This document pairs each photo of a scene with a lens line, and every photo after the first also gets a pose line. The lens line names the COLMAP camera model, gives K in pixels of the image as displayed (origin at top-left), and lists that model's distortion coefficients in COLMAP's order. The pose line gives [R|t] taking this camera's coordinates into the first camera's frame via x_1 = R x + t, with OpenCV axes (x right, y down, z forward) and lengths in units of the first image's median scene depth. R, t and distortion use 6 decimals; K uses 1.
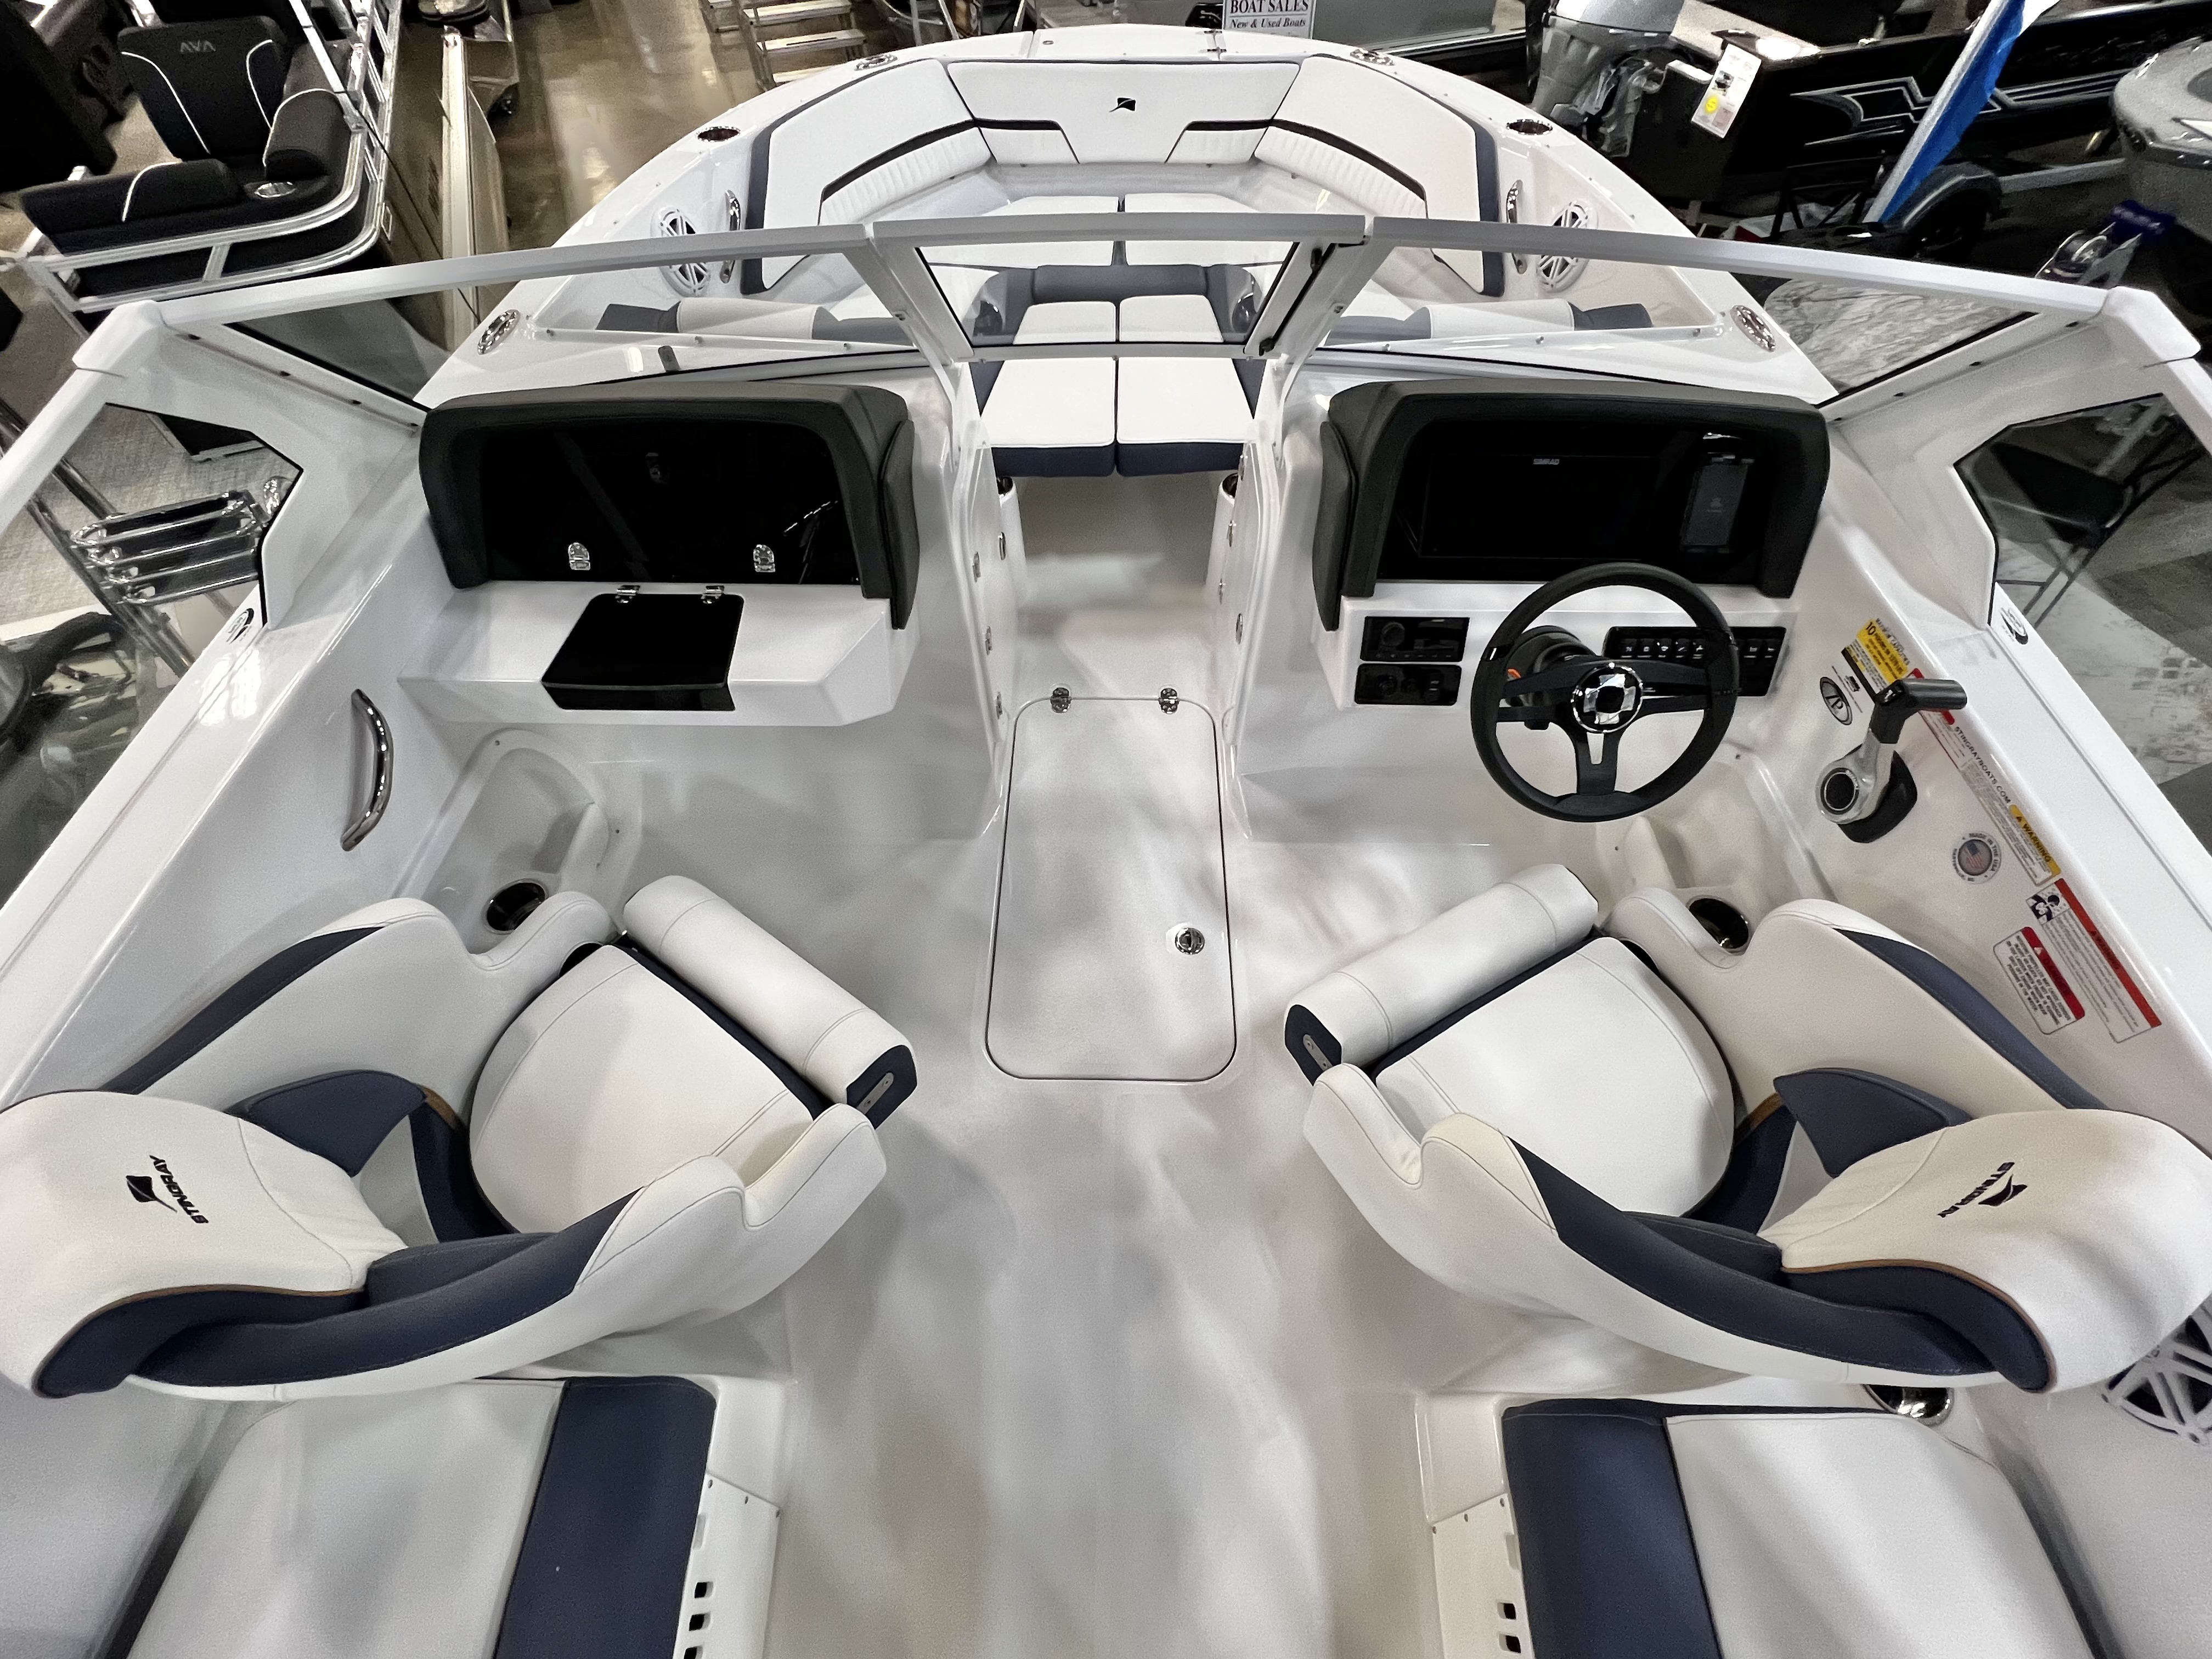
lens RADIAL K [[974.1, 0, 1101.8], [0, 974.1, 827.5], [0, 0, 1]] dist [-0.001415, 0.000806]
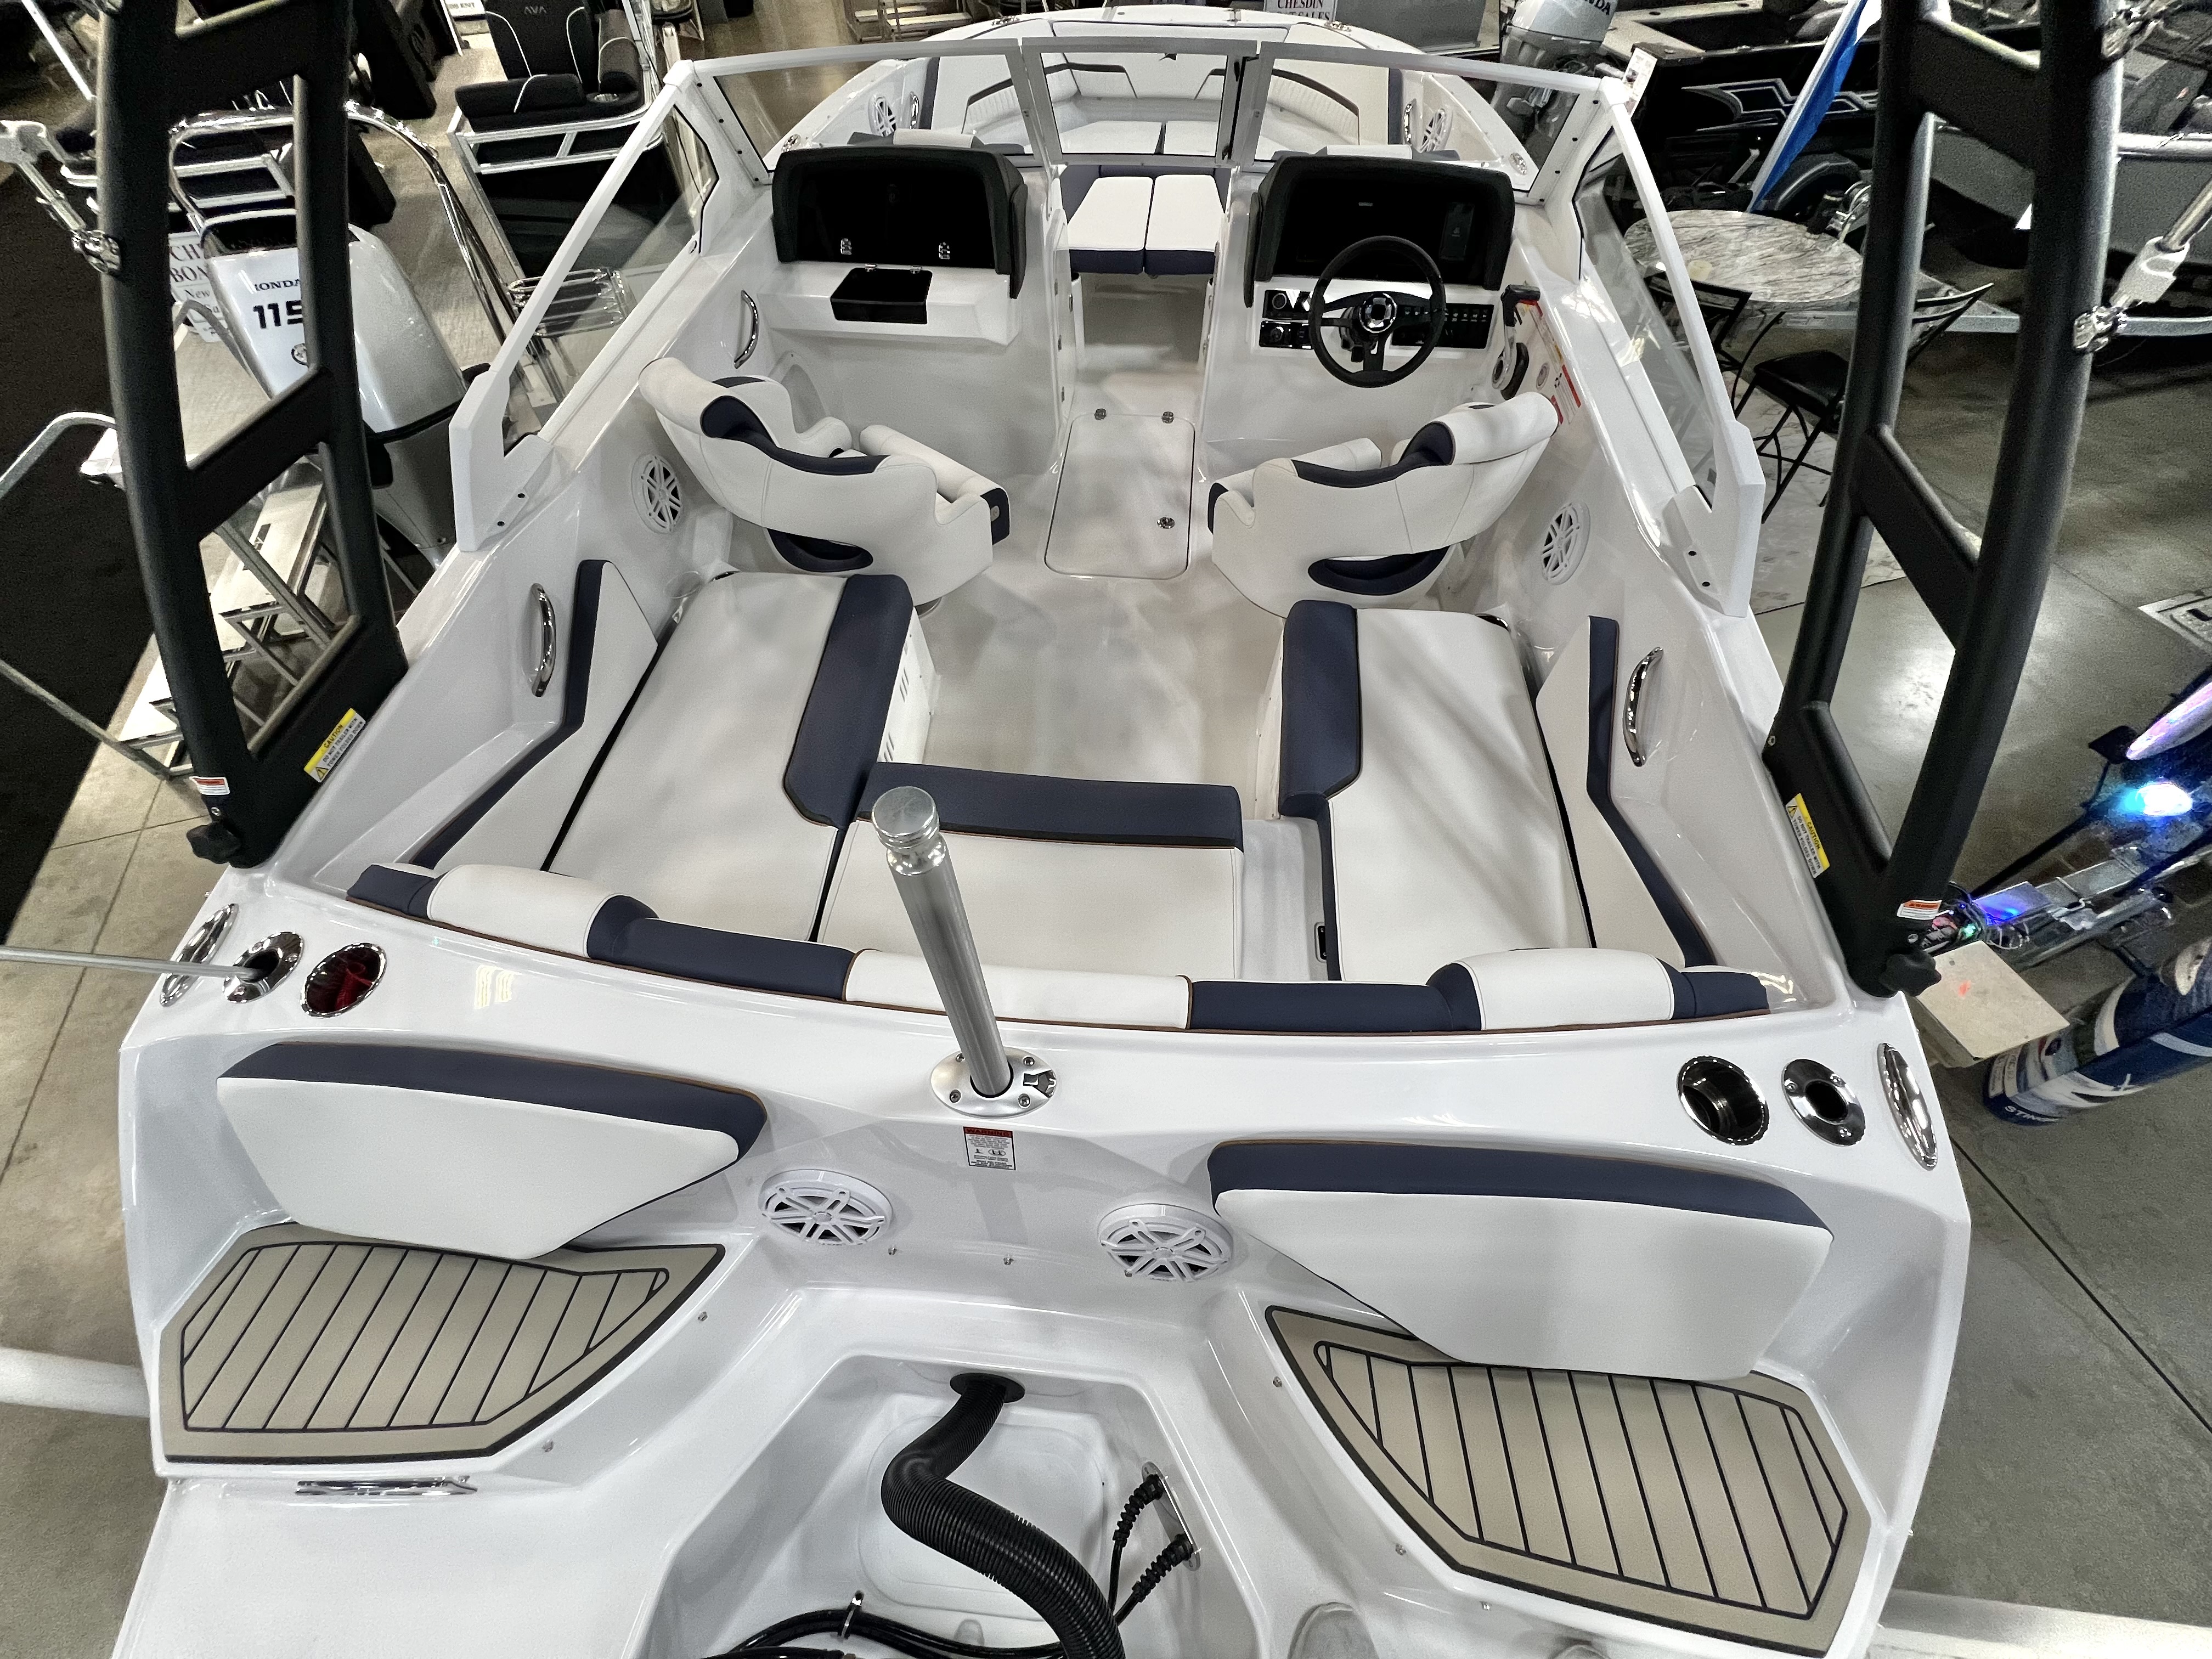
lens RADIAL K [[887.2, 0, 1102.2], [0, 887.2, 828.1], [0, 0, 1]] dist [-0.000165, -0.000137]
pose [[0.997255, 0.063158, -0.038653, 0.085662], [-0.062511, 0.997887, 0.017717, 0.745646], [0.039690, -0.015252, 0.999096, -0.672066]]
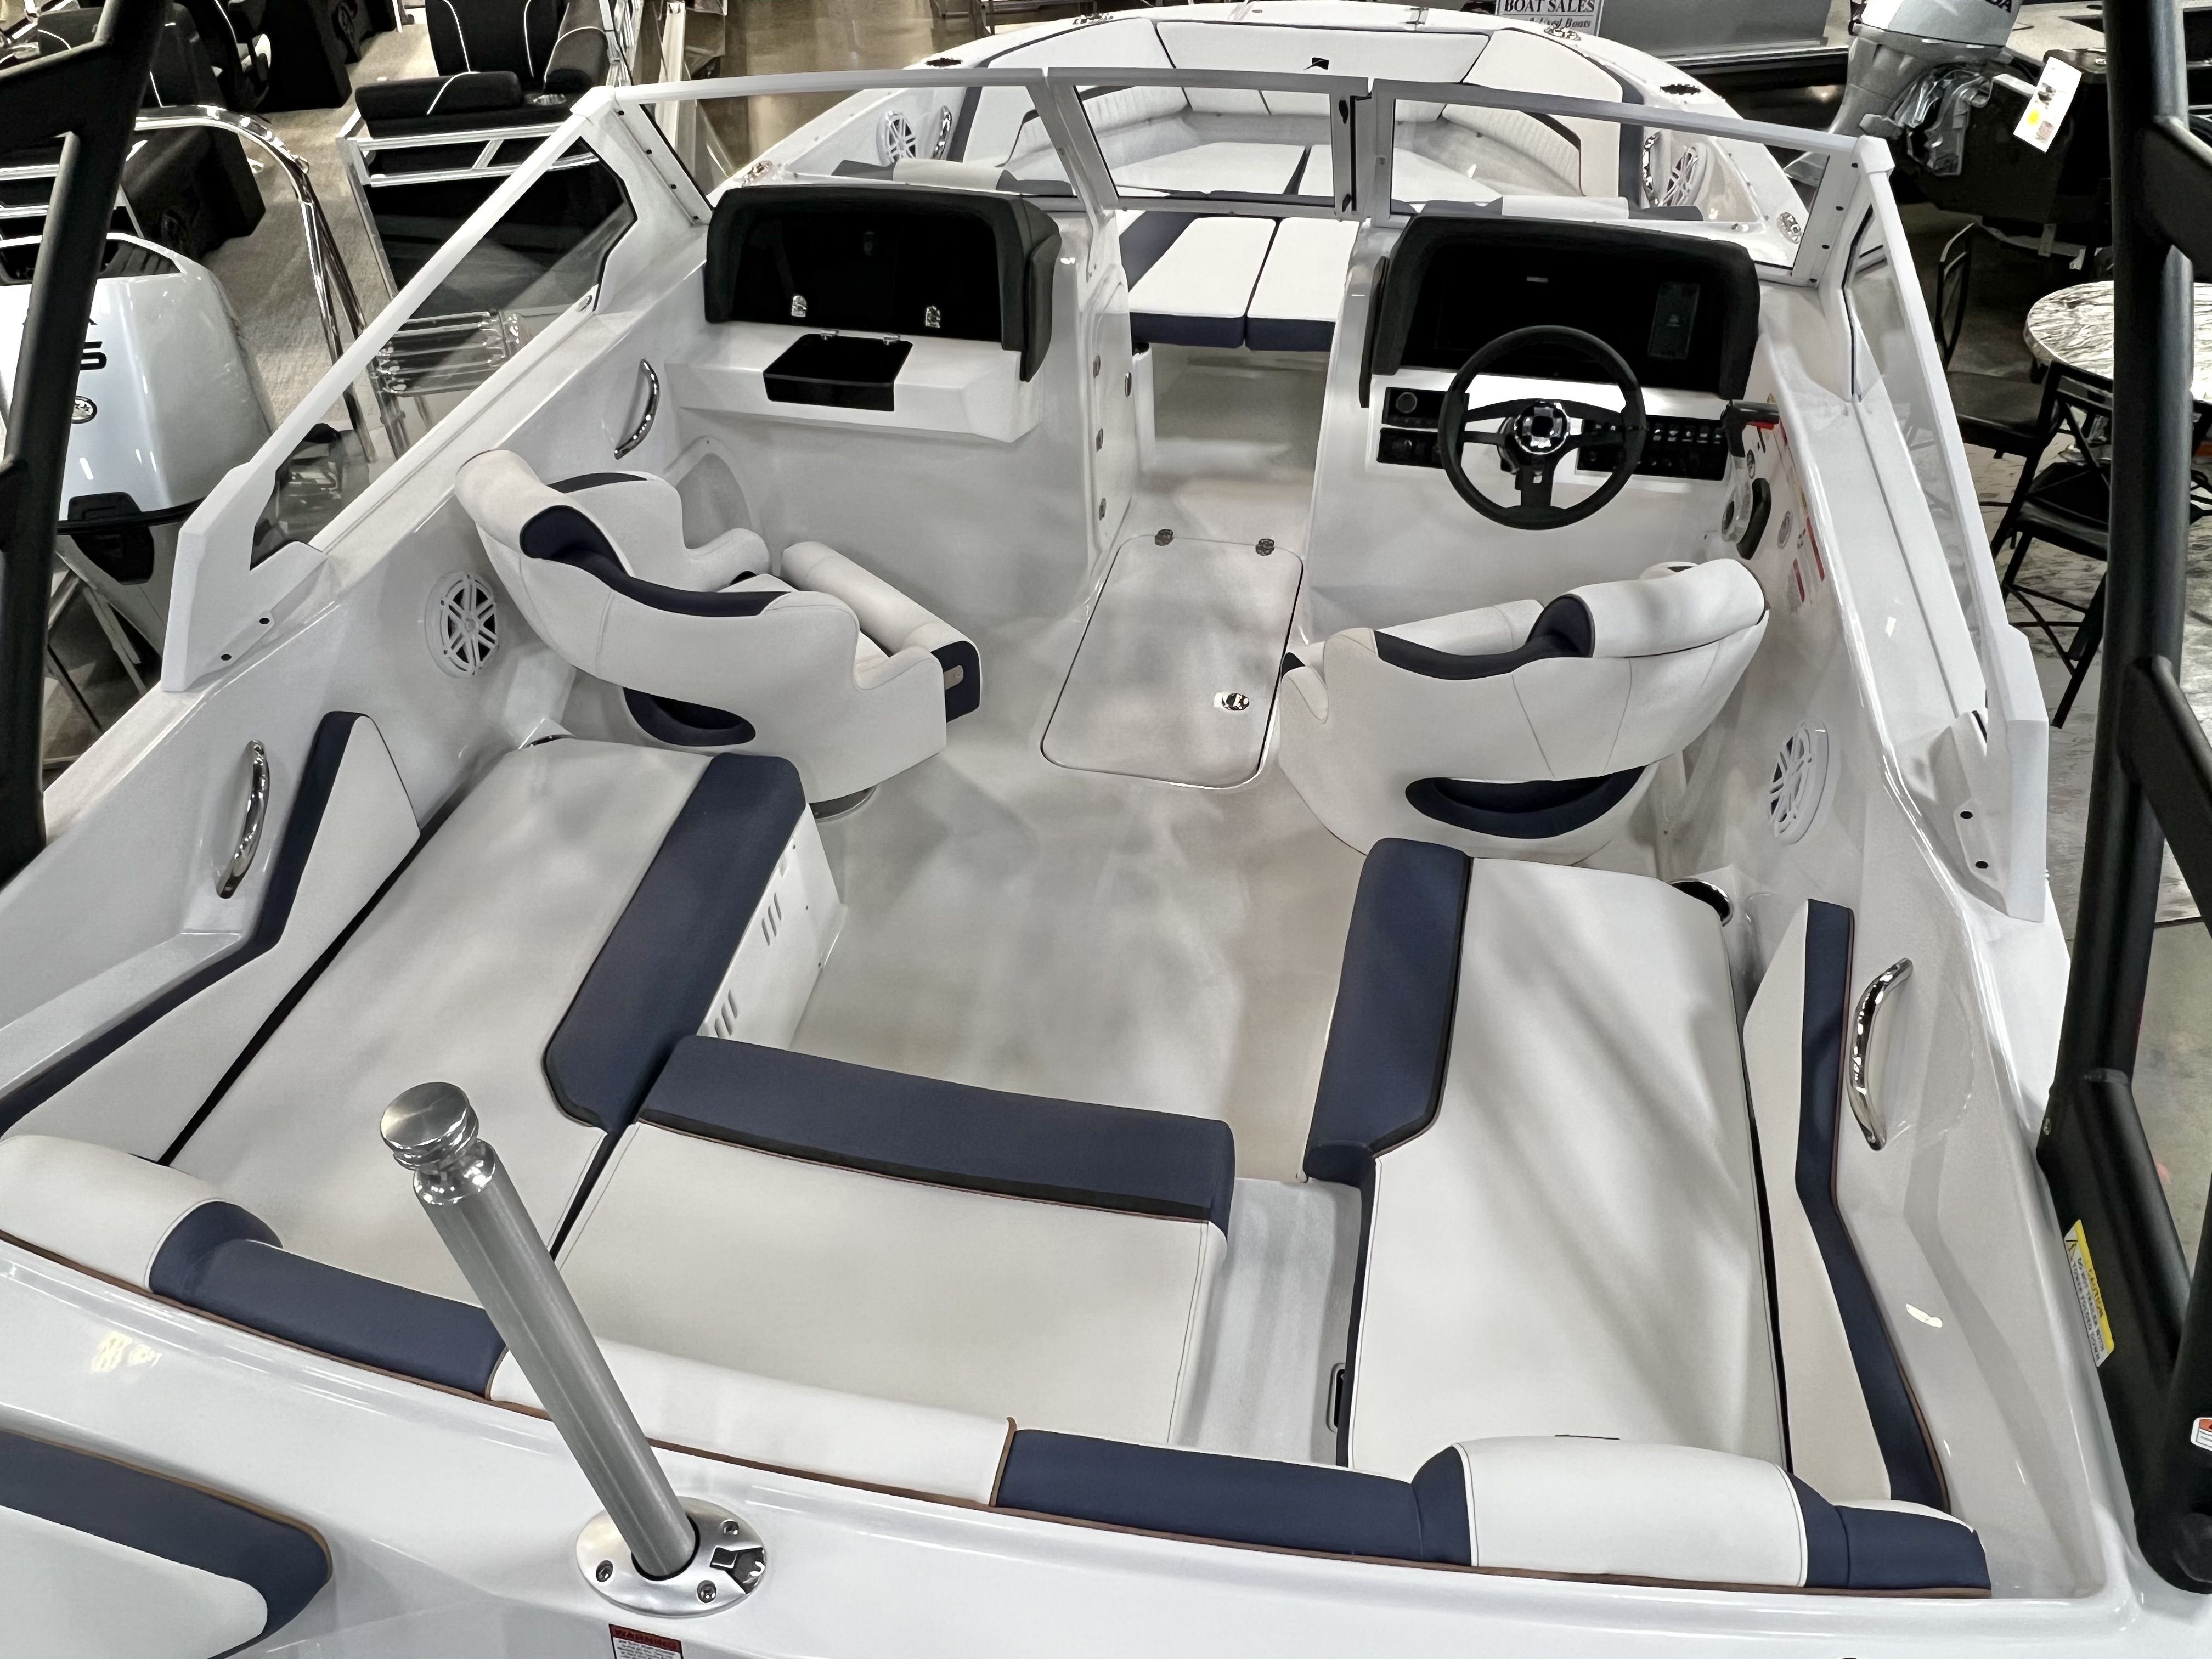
lens RADIAL K [[1499.6, 0, 1102.6], [0, 1499.6, 840.7], [0, 0, 1]] dist [-0.000820, 0.000512]
pose [[0.979850, 0.124531, -0.156163, 0.269912], [-0.152995, 0.970565, -0.186002, 0.721326], [0.128403, 0.206147, 0.970060, -0.756105]]
